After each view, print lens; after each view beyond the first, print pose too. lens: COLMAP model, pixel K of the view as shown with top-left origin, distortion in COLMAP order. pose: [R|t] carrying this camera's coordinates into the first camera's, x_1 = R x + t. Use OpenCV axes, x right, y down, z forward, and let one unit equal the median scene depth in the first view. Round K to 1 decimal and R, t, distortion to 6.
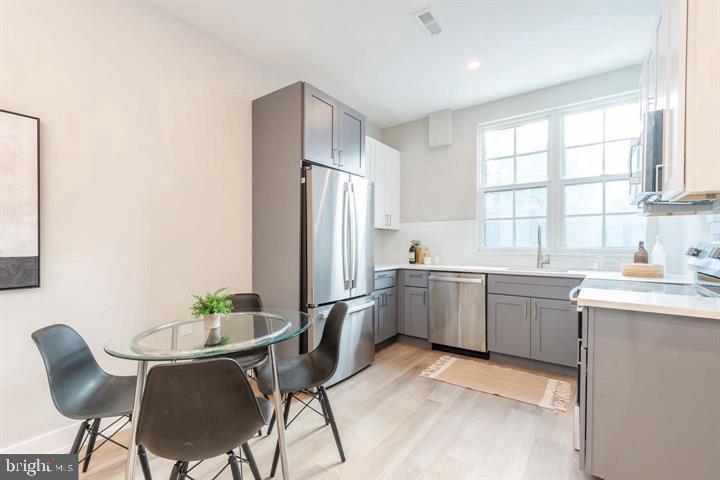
lens RADIAL K [[326.8, 0, 358.2], [0, 326.8, 239.6], [0, 0, 1]] dist [0.000172, -0.000022]
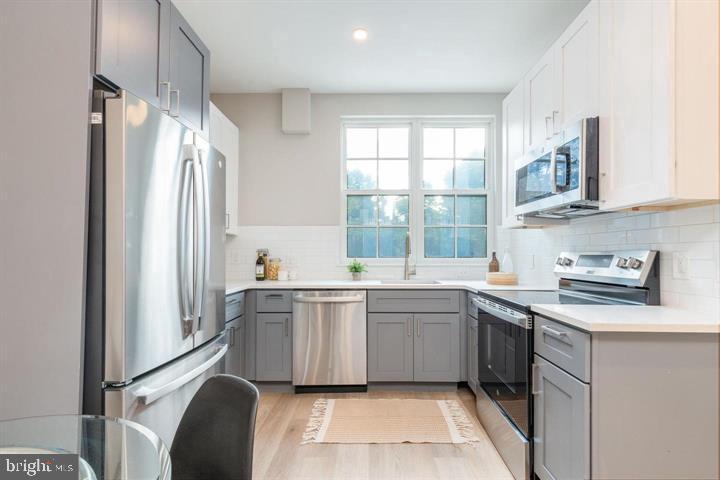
lens RADIAL K [[332.1, 0, 374.2], [0, 332.1, 246.7], [0, 0, 1]] dist [-0.000048, -0.000081]
pose [[0.801251, 0.013481, 0.598176, -0.102576], [-0.007853, 0.999897, -0.012016, 0.003822], [-0.598276, 0.004930, 0.801275, 0.297884]]
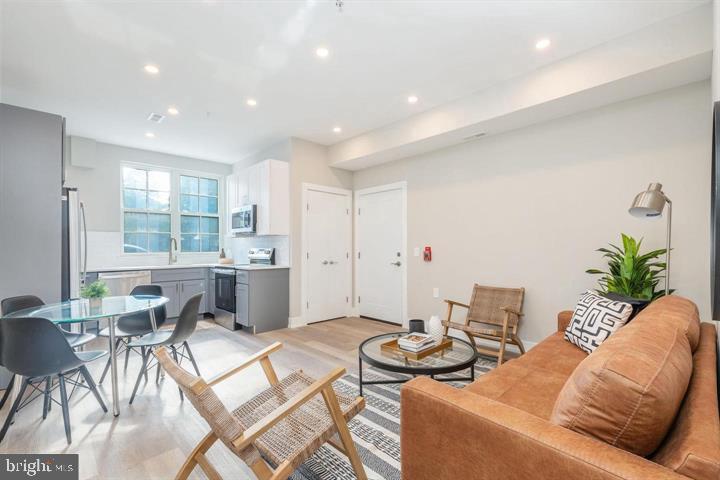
lens RADIAL K [[314.4, 0, 362.4], [0, 314.4, 252.2], [0, 0, 1]] dist [0.001700, 0.000387]
pose [[0.171360, -0.010358, 0.985154, -0.893658], [-0.006303, 0.999913, 0.011609, 0.000772], [-0.985188, -0.008199, 0.171280, -0.240965]]
